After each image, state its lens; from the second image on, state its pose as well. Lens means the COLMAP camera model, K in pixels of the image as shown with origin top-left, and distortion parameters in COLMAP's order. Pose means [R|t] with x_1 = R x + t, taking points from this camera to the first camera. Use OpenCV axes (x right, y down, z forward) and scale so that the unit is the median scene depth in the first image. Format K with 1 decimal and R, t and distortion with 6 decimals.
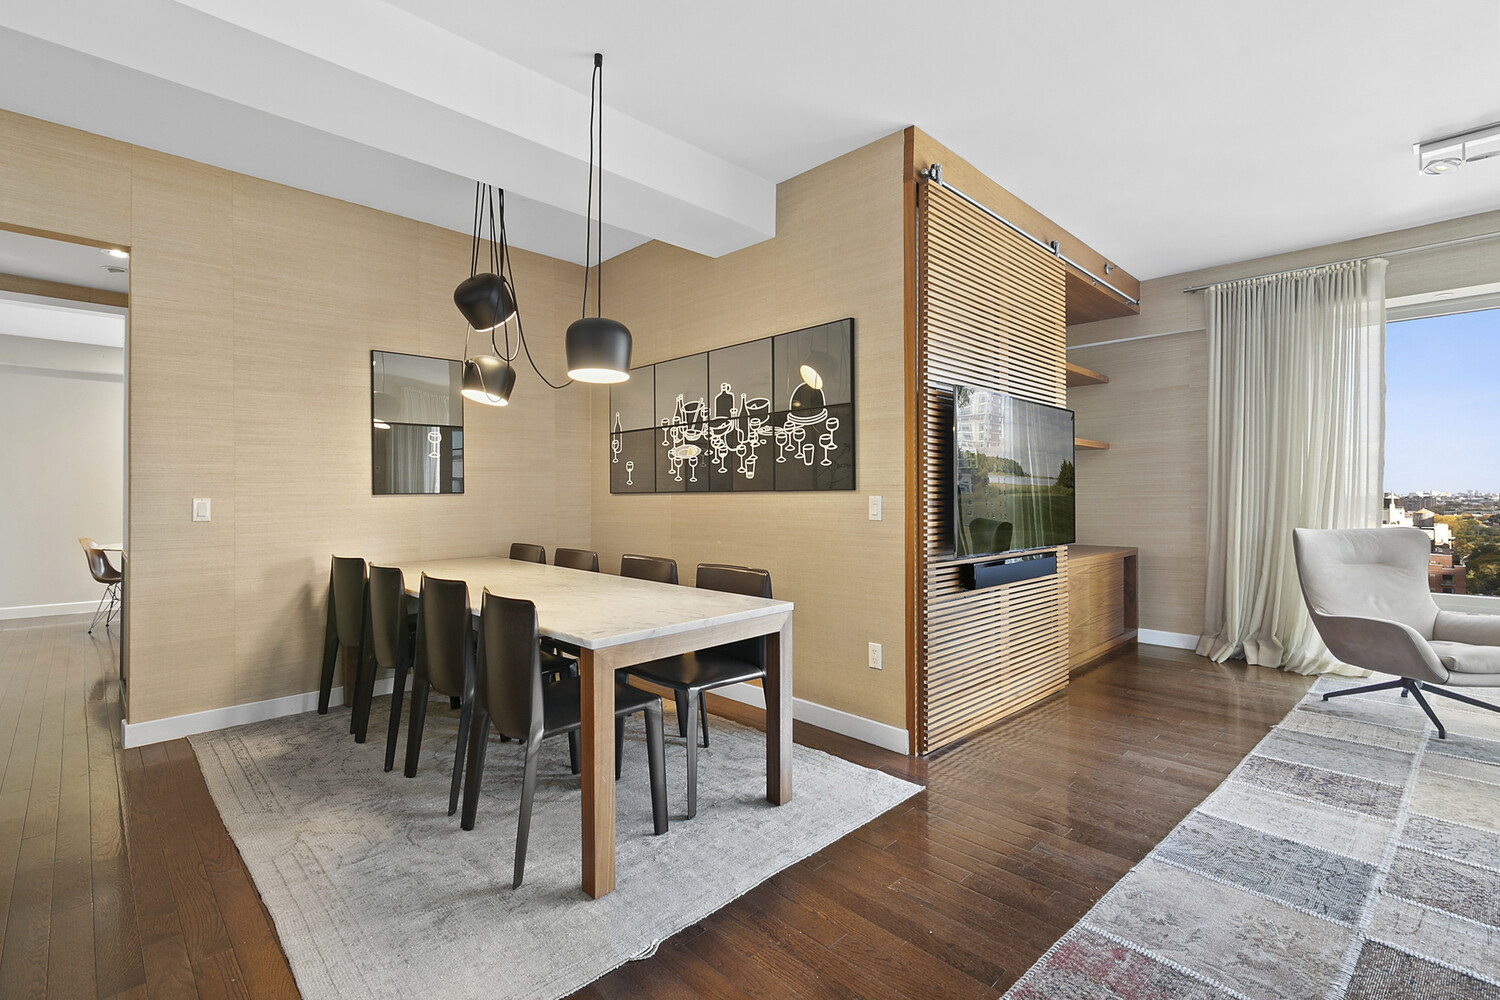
lens RADIAL K [[683.4, 0, 751.5], [0, 683.4, 497.8], [0, 0, 1]] dist [0.003295, 0.000013]
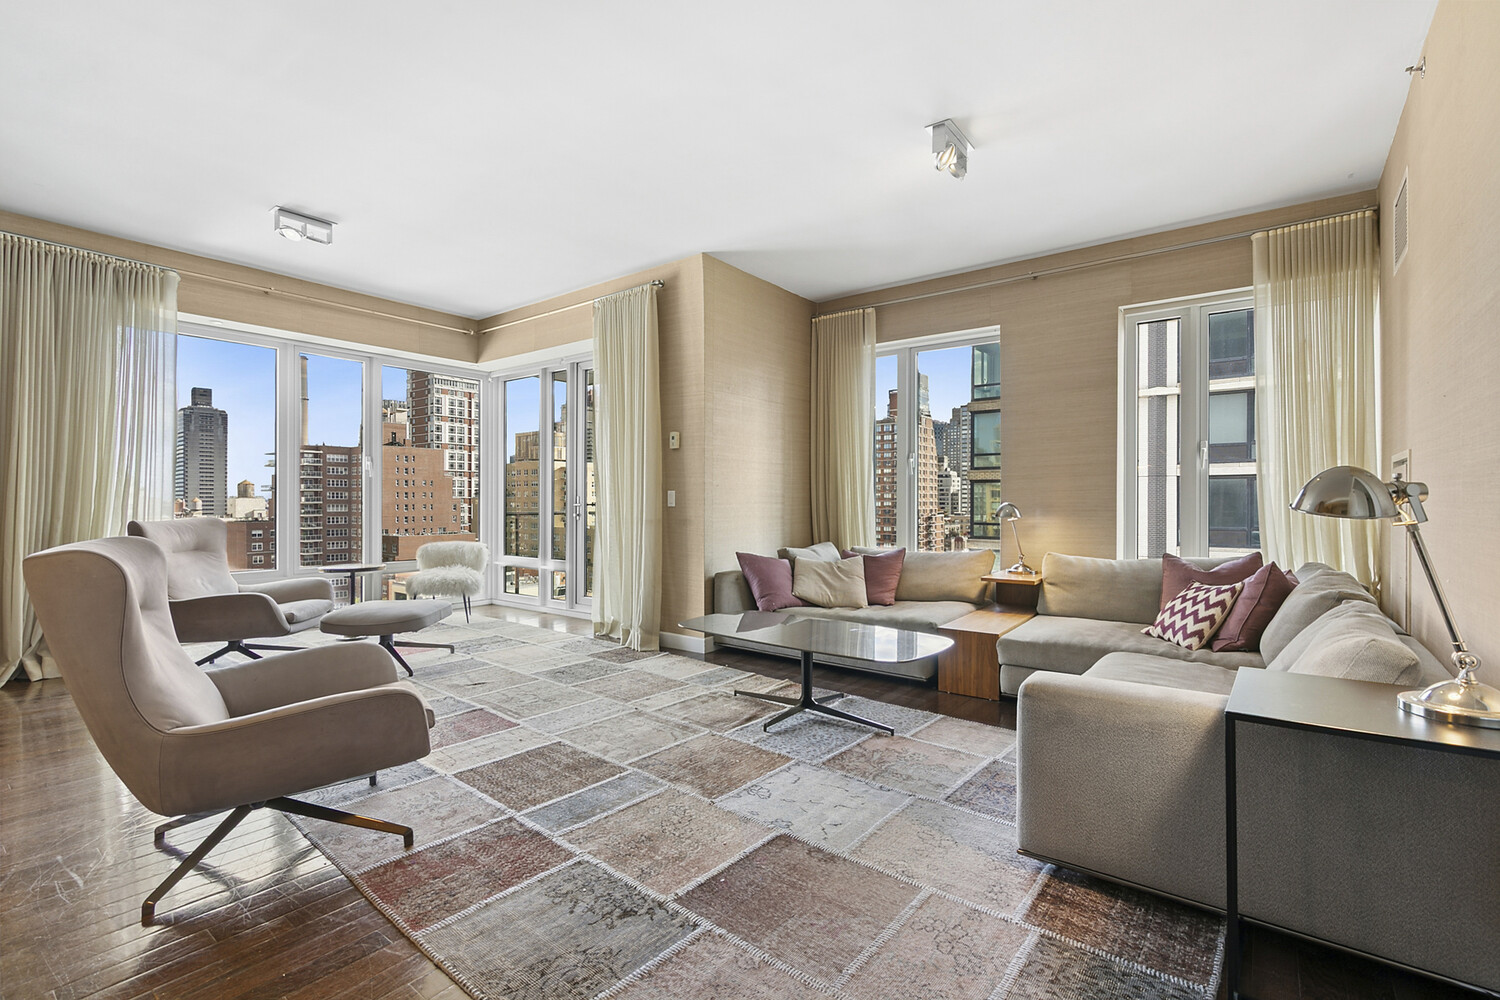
lens RADIAL K [[683.4, 0, 747.9], [0, 683.4, 499.6], [0, 0, 1]] dist [0.003295, 0.000013]
pose [[-0.123902, 0.010963, 0.992234, -0.285758], [0.001491, 0.999940, -0.010862, 0.026176], [-0.992293, 0.000133, -0.123911, 0.233393]]
